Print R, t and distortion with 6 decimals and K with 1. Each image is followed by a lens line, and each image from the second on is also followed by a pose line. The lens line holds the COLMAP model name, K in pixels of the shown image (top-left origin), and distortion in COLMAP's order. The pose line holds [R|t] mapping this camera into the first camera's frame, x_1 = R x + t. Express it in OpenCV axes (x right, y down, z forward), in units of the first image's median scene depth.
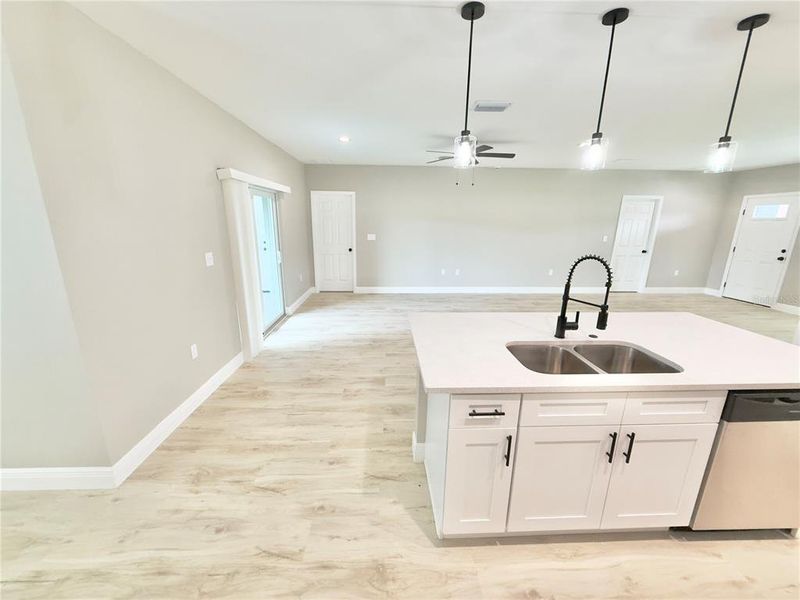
lens RADIAL K [[310.7, 0, 400.0], [0, 310.7, 300.0], [0, 0, 1]] dist [0.000031, 0.000007]
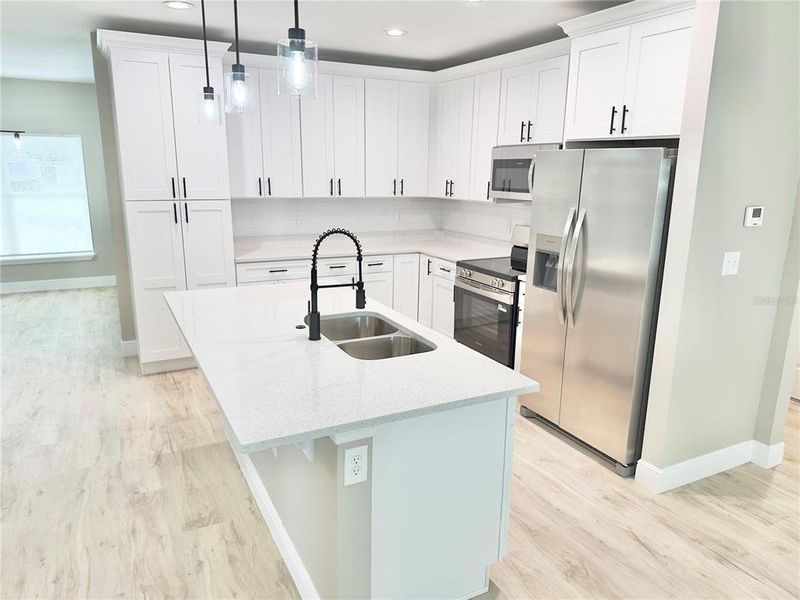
lens RADIAL K [[567.2, 0, 400.0], [0, 567.2, 300.0], [0, 0, 1]] dist [0.003244, -0.001975]
pose [[-0.415858, -0.225719, 0.880972, -0.786710], [0.197571, 0.923150, 0.329788, -0.395484], [-0.887709, 0.311200, -0.339304, 1.276719]]
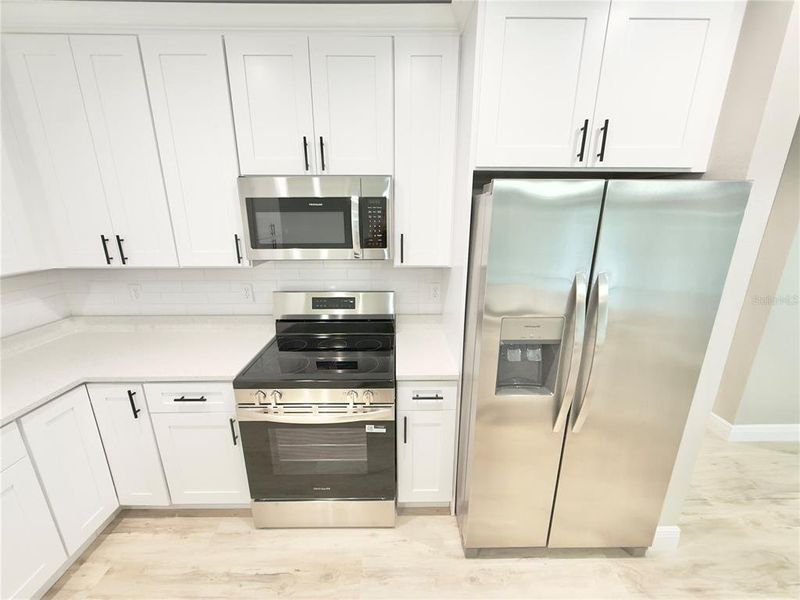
lens RADIAL K [[320.7, 0, 400.0], [0, 320.7, 300.0], [0, 0, 1]] dist [0.001520, 0.000319]
pose [[-0.999359, -0.022274, 0.028013, 1.022915], [-0.005833, 0.873633, 0.486551, -0.230442], [-0.035311, 0.486076, -0.873203, 0.696880]]
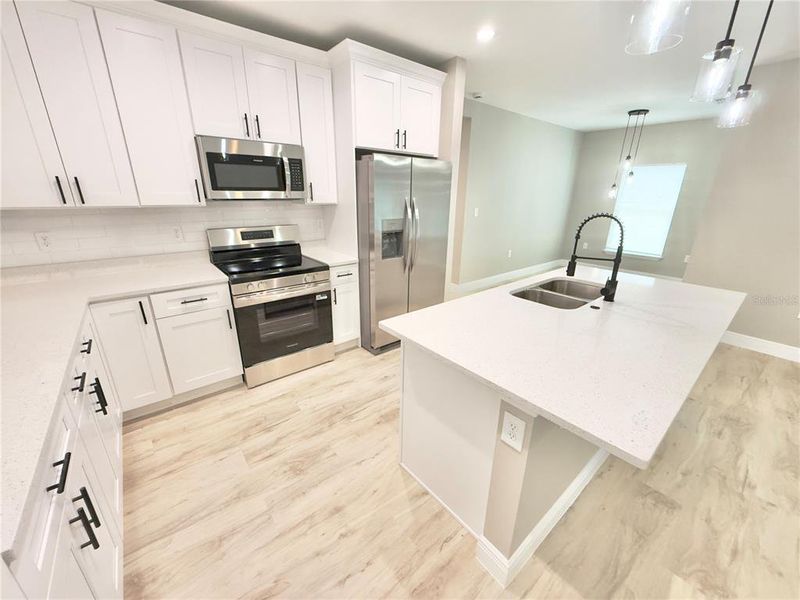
lens RADIAL K [[320.7, 0, 400.0], [0, 320.7, 300.0], [0, 0, 1]] dist [0.001520, 0.000319]
pose [[-0.798750, 0.170420, -0.577023, 1.682829], [-0.167928, 0.857788, 0.485798, -0.281984], [0.577753, 0.484930, -0.656540, 1.315954]]
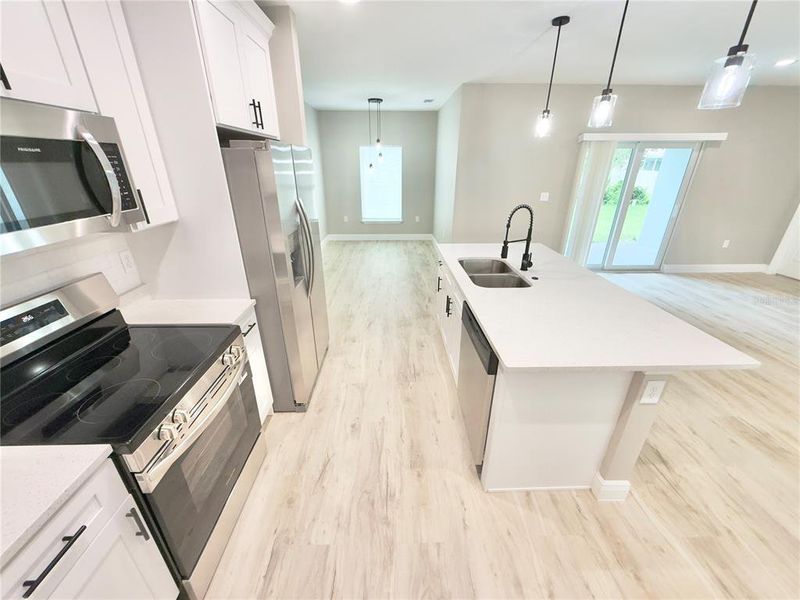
lens RADIAL K [[320.7, 0, 400.0], [0, 320.7, 300.0], [0, 0, 1]] dist [0.001520, 0.000319]
pose [[-0.019219, 0.382393, -0.923800, 1.865951], [-0.242782, 0.894531, 0.375328, -0.157117], [0.969891, 0.231495, 0.075646, 0.425835]]
